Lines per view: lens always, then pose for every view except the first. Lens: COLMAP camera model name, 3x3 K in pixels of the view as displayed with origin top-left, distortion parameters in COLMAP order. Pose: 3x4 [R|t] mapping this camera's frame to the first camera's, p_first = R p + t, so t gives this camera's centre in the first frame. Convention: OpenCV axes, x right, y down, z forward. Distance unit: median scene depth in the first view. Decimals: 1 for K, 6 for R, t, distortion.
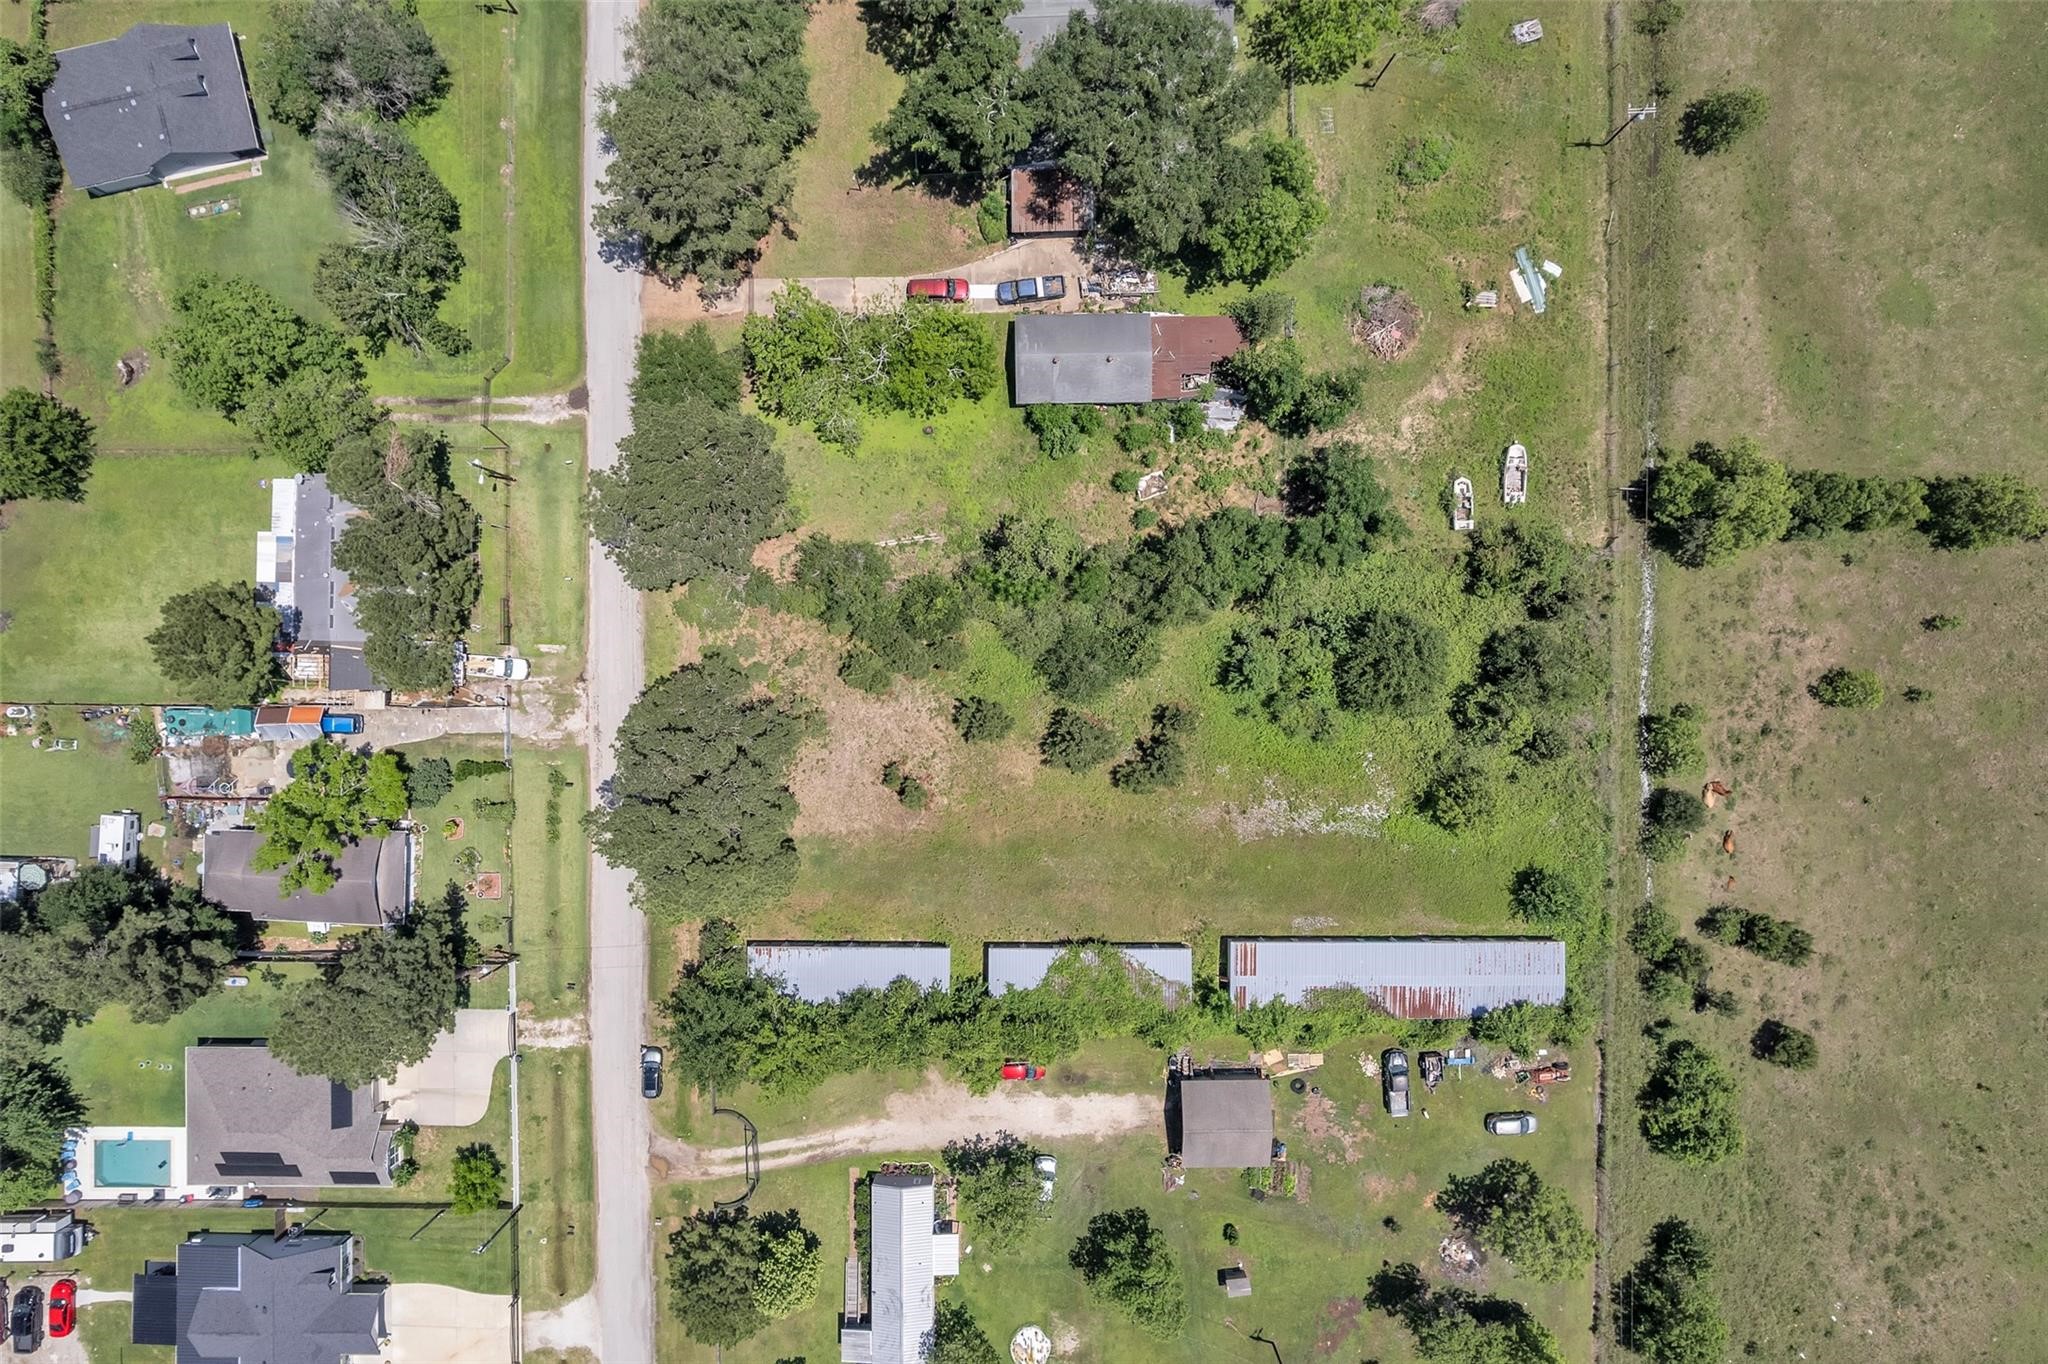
lens RADIAL K [[1334.2, 0, 1024.0], [0, 1334.2, 682.0], [0, 0, 1]] dist [-0.085617, 0.076717]
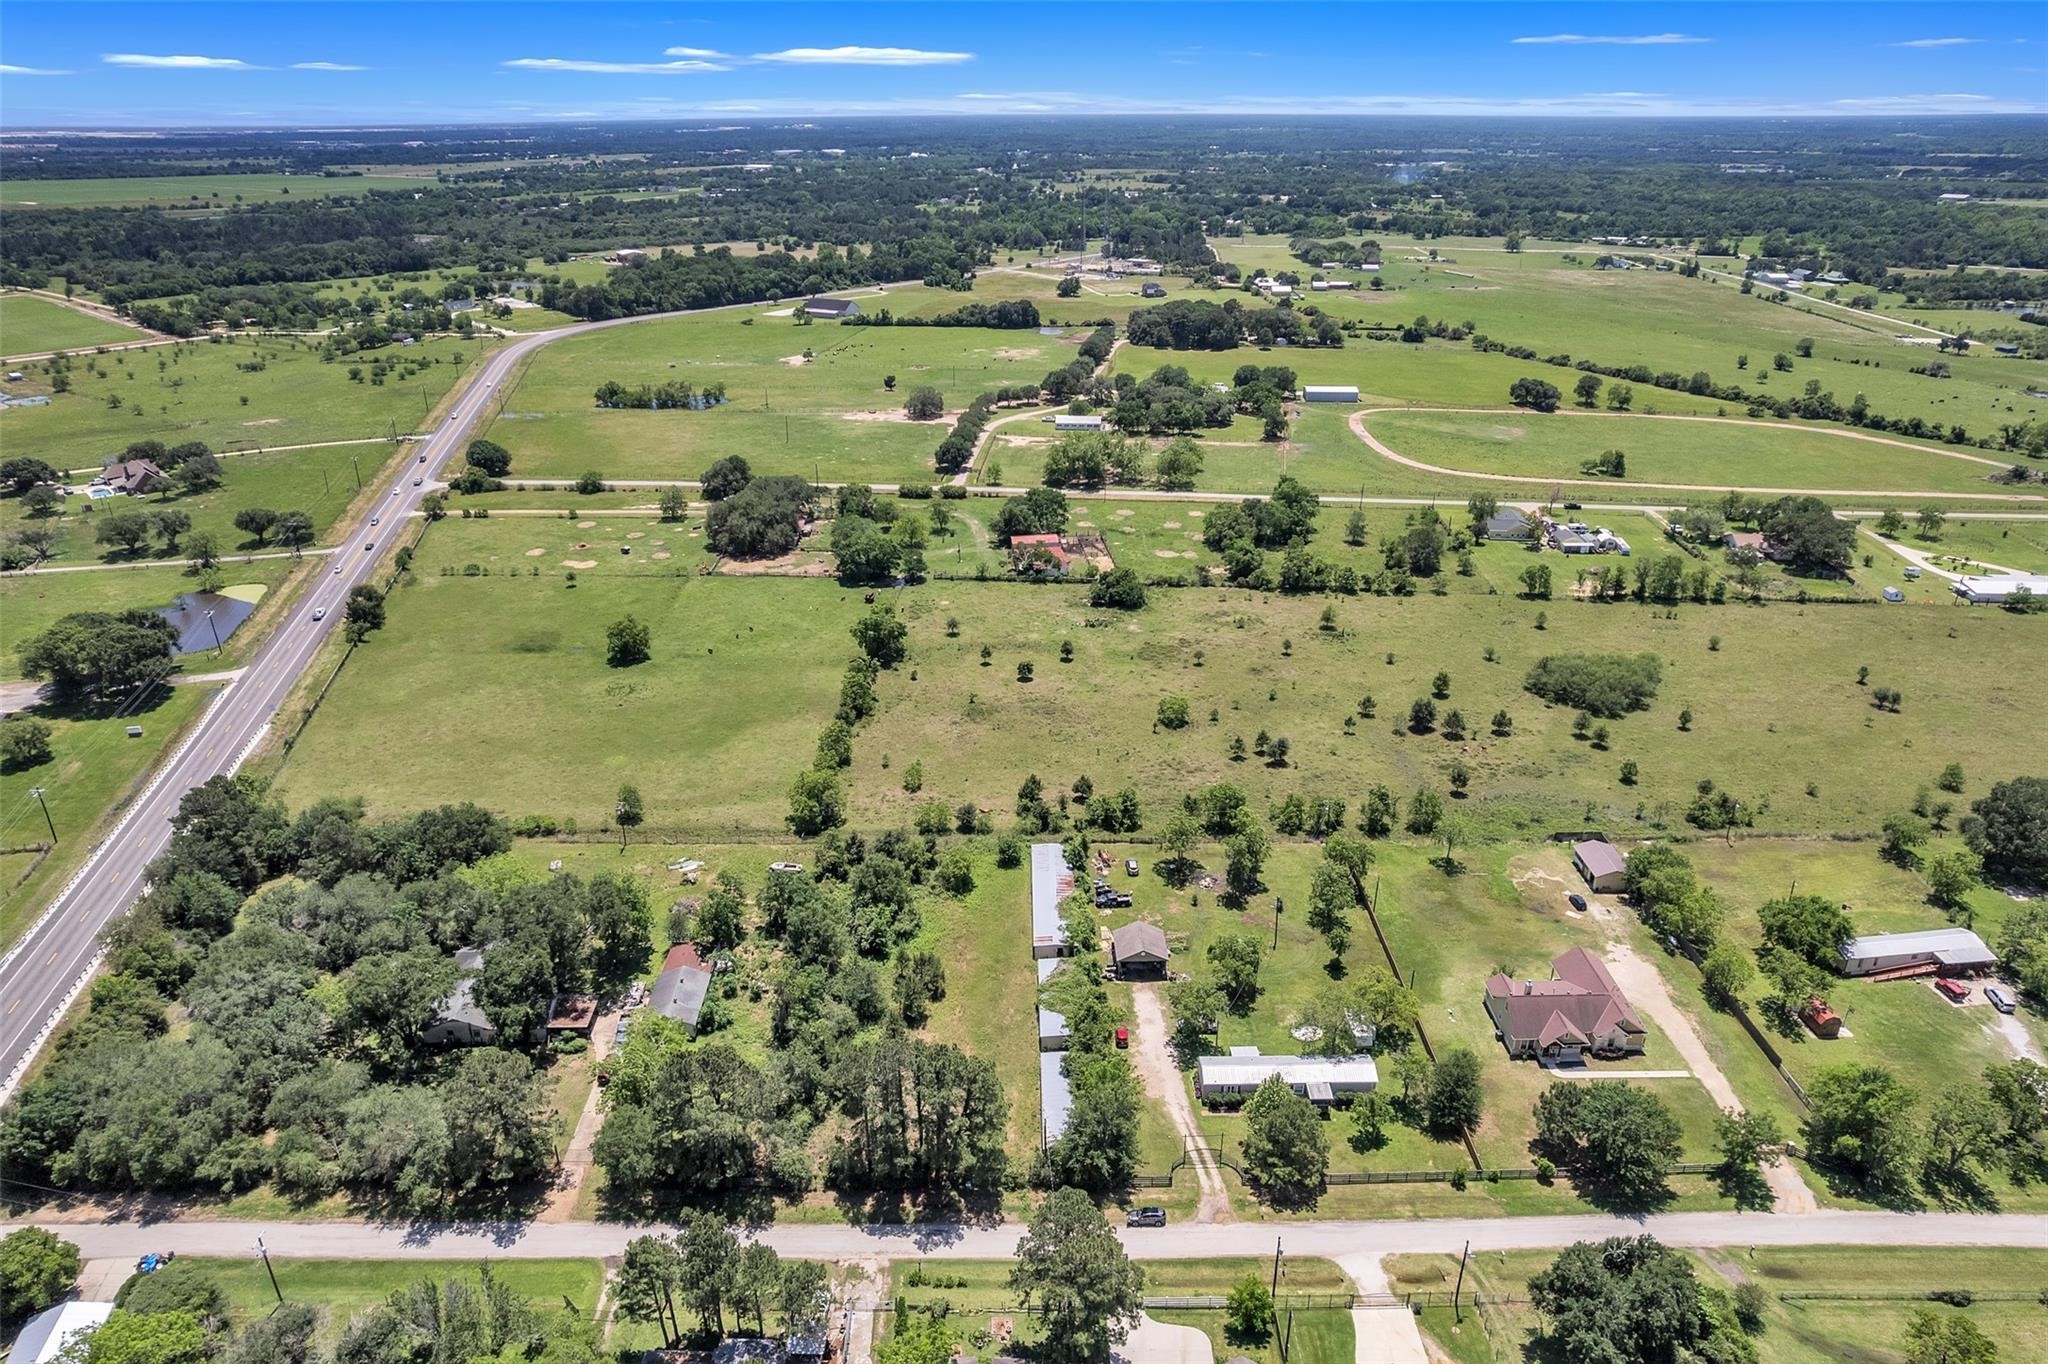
lens RADIAL K [[1334.2, 0, 1024.0], [0, 1334.2, 682.0], [0, 0, 1]] dist [-0.085617, 0.076717]
pose [[-0.009341, -0.397197, 0.917686, -1.264244], [0.999702, -0.024418, -0.000393, 0.190250], [0.022564, 0.917408, 0.397307, 0.001921]]
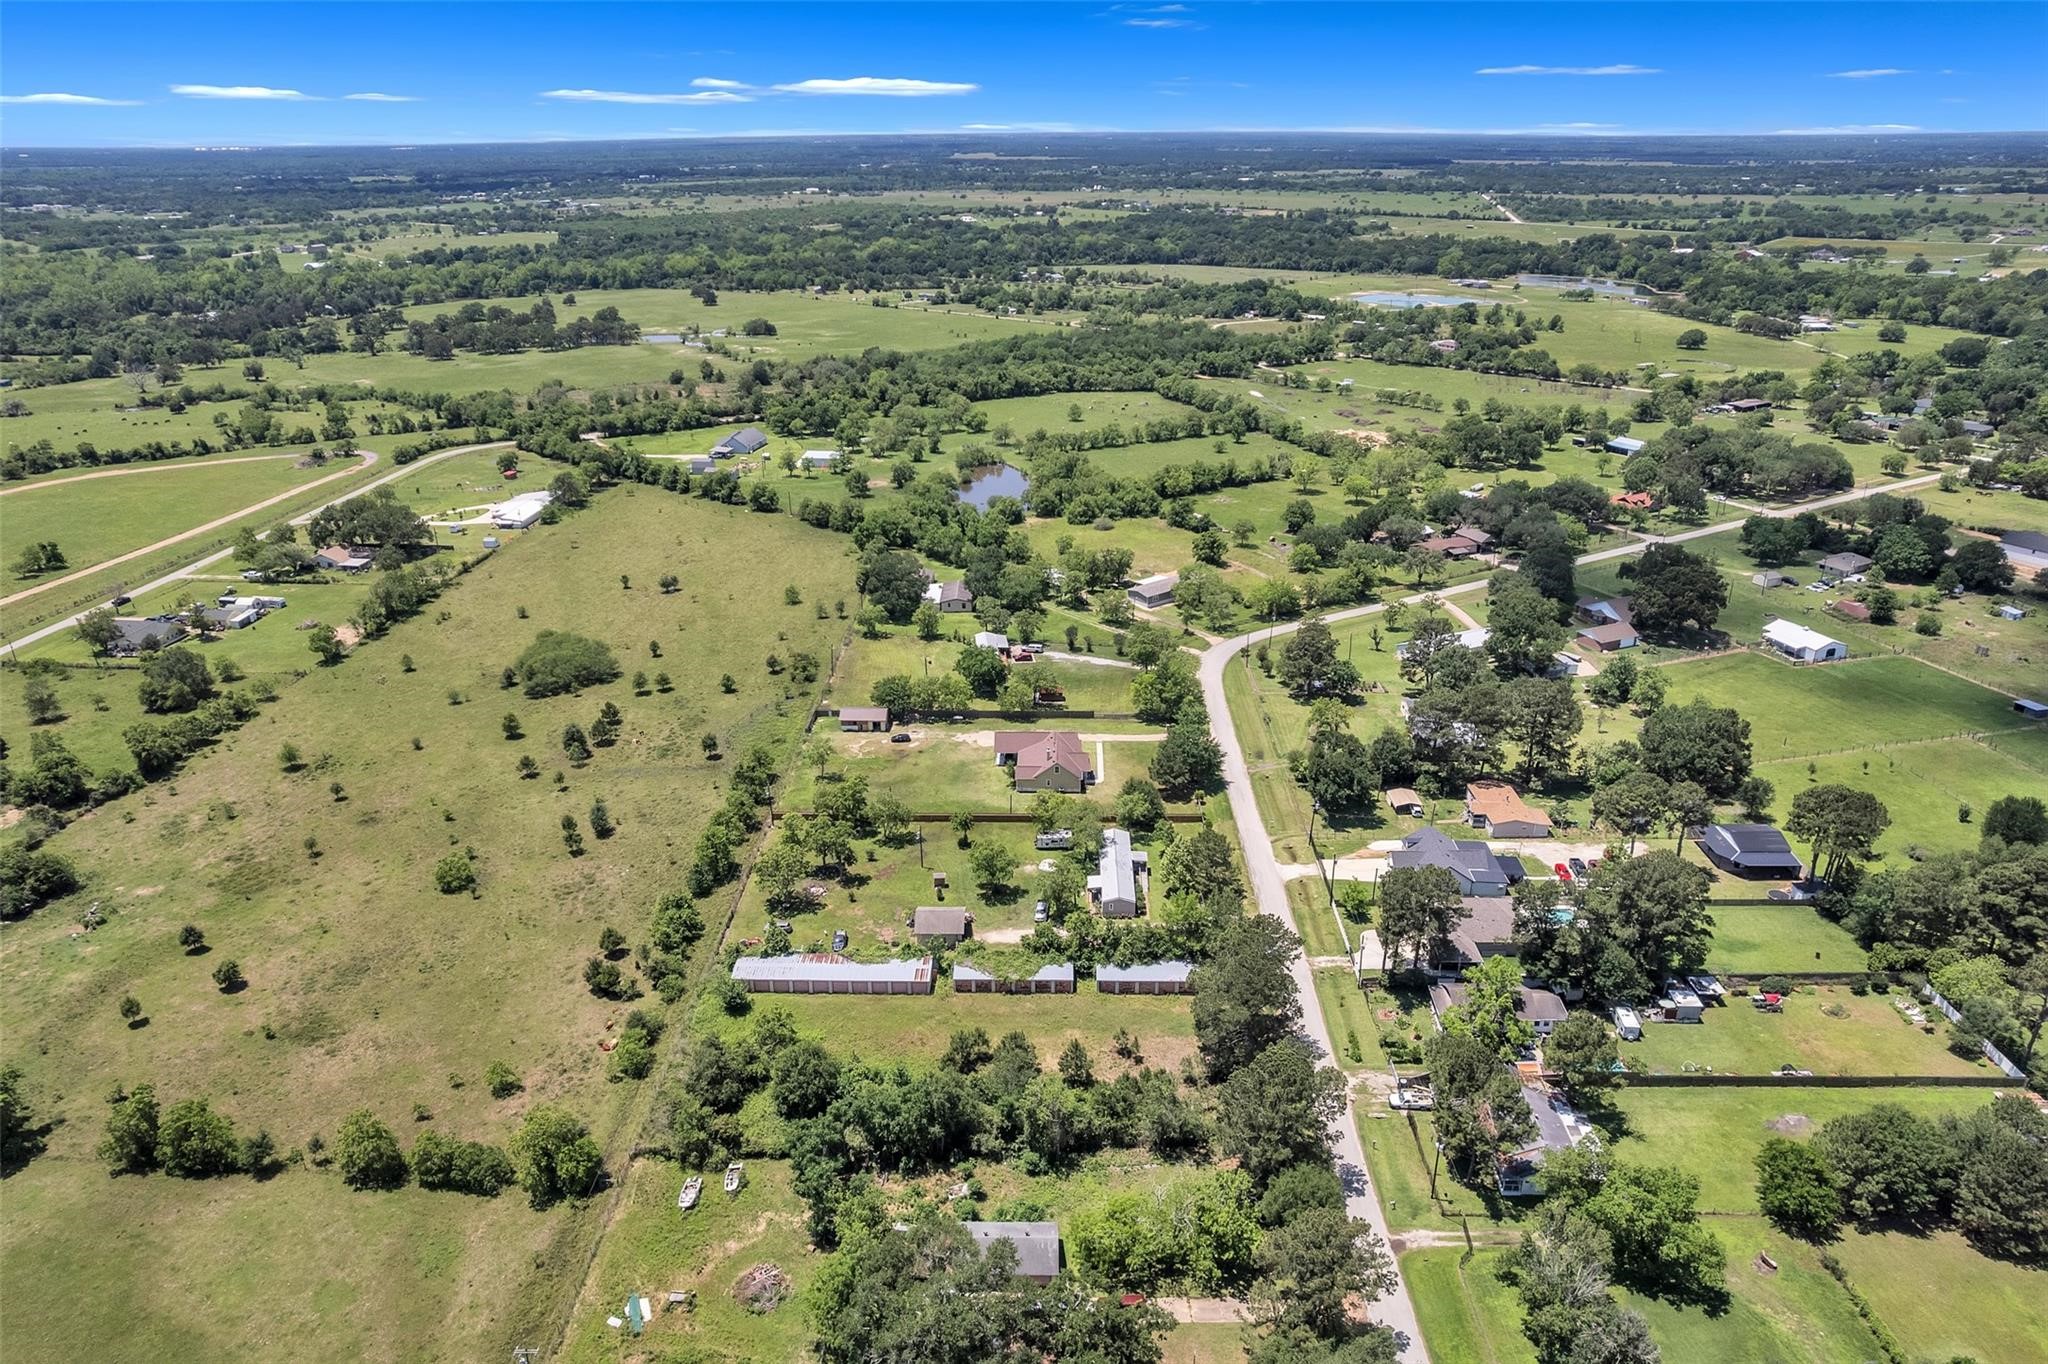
lens RADIAL K [[1334.2, 0, 1024.0], [0, 1334.2, 682.0], [0, 0, 1]] dist [-0.085617, 0.076717]
pose [[-0.999683, 0.001195, 0.025138, -0.007408], [0.022510, -0.404200, 0.914394, -1.163417], [0.011253, 0.914670, 0.404045, -0.026590]]
